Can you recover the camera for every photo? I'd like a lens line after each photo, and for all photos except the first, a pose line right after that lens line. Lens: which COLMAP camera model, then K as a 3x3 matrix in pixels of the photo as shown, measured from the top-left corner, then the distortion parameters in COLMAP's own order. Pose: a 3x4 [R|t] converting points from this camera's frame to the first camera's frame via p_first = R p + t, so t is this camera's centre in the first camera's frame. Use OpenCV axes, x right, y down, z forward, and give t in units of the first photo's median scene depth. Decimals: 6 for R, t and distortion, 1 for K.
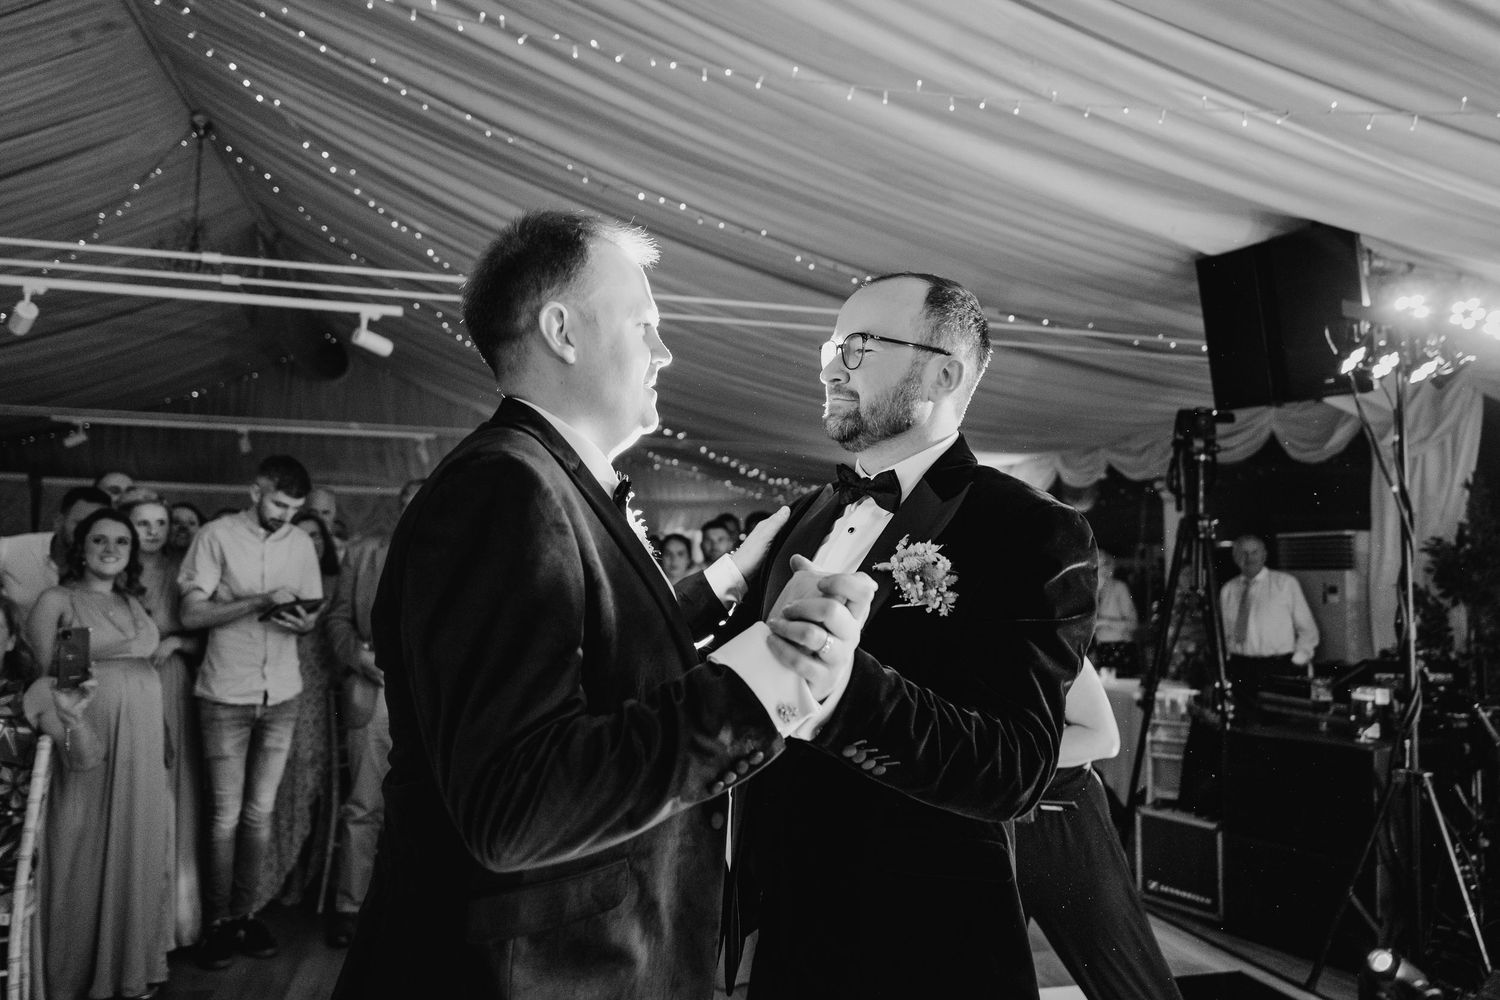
lens RADIAL K [[1089.9, 0, 752.6], [0, 1089.9, 503.4], [0, 0, 1]] dist [0.008702, -0.006519]
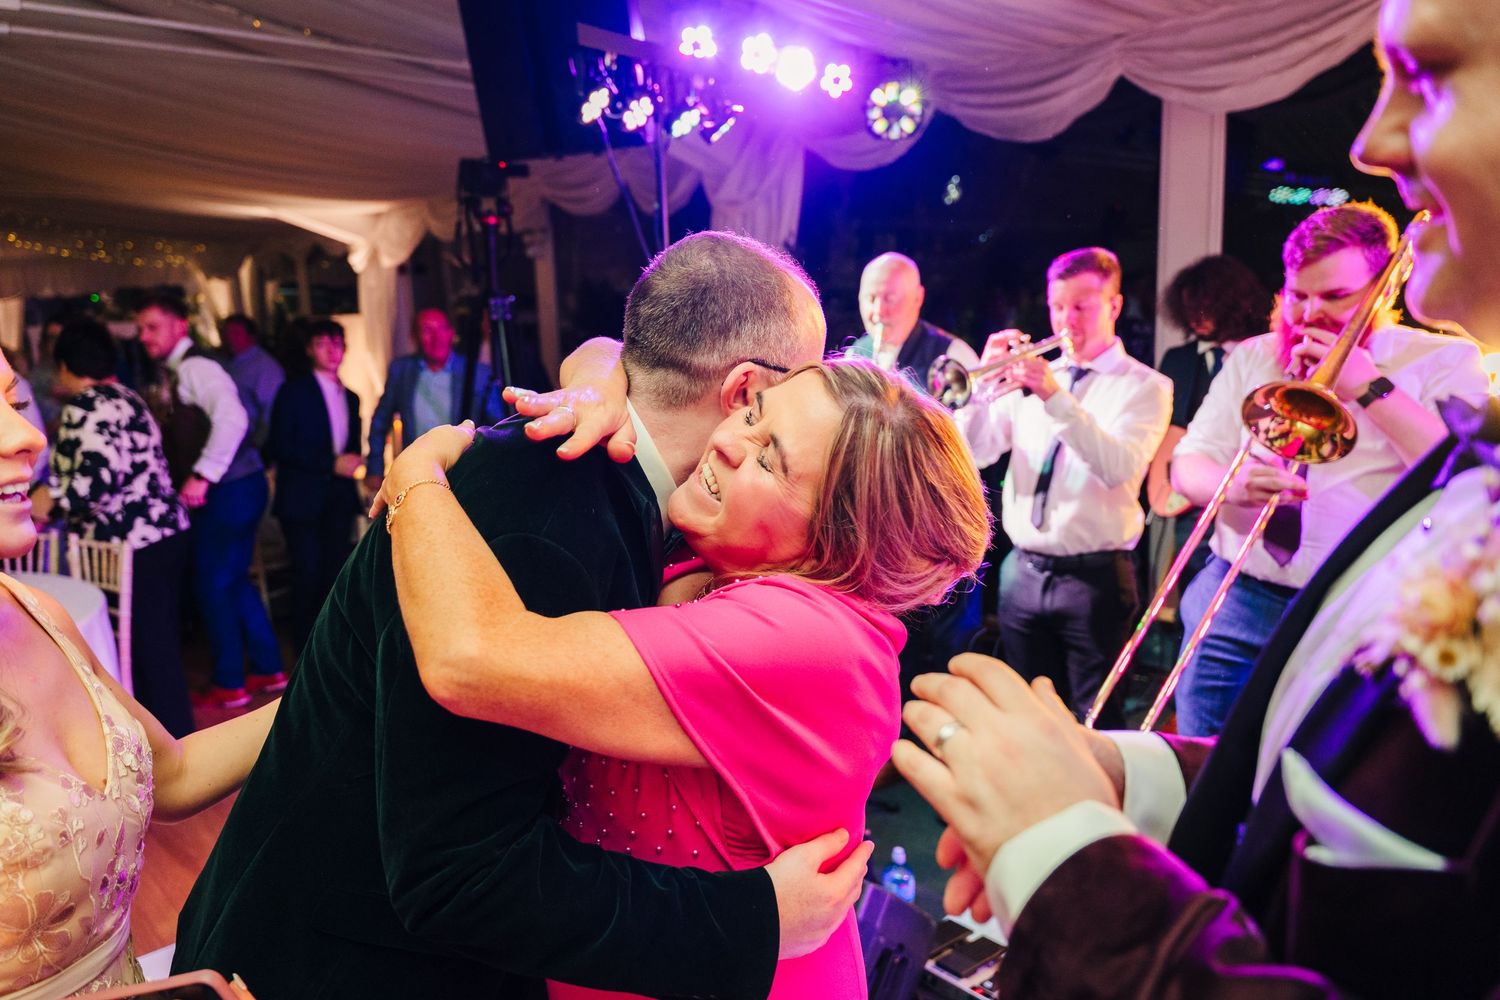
lens RADIAL K [[1089.9, 0, 742.3], [0, 1089.9, 493.3], [0, 0, 1]] dist [0.008702, -0.006519]
pose [[0.895917, -0.112798, 0.429662, 0.224825], [0.013183, 0.973550, 0.228094, -0.029529], [-0.444026, -0.198689, 0.873707, 0.166290]]
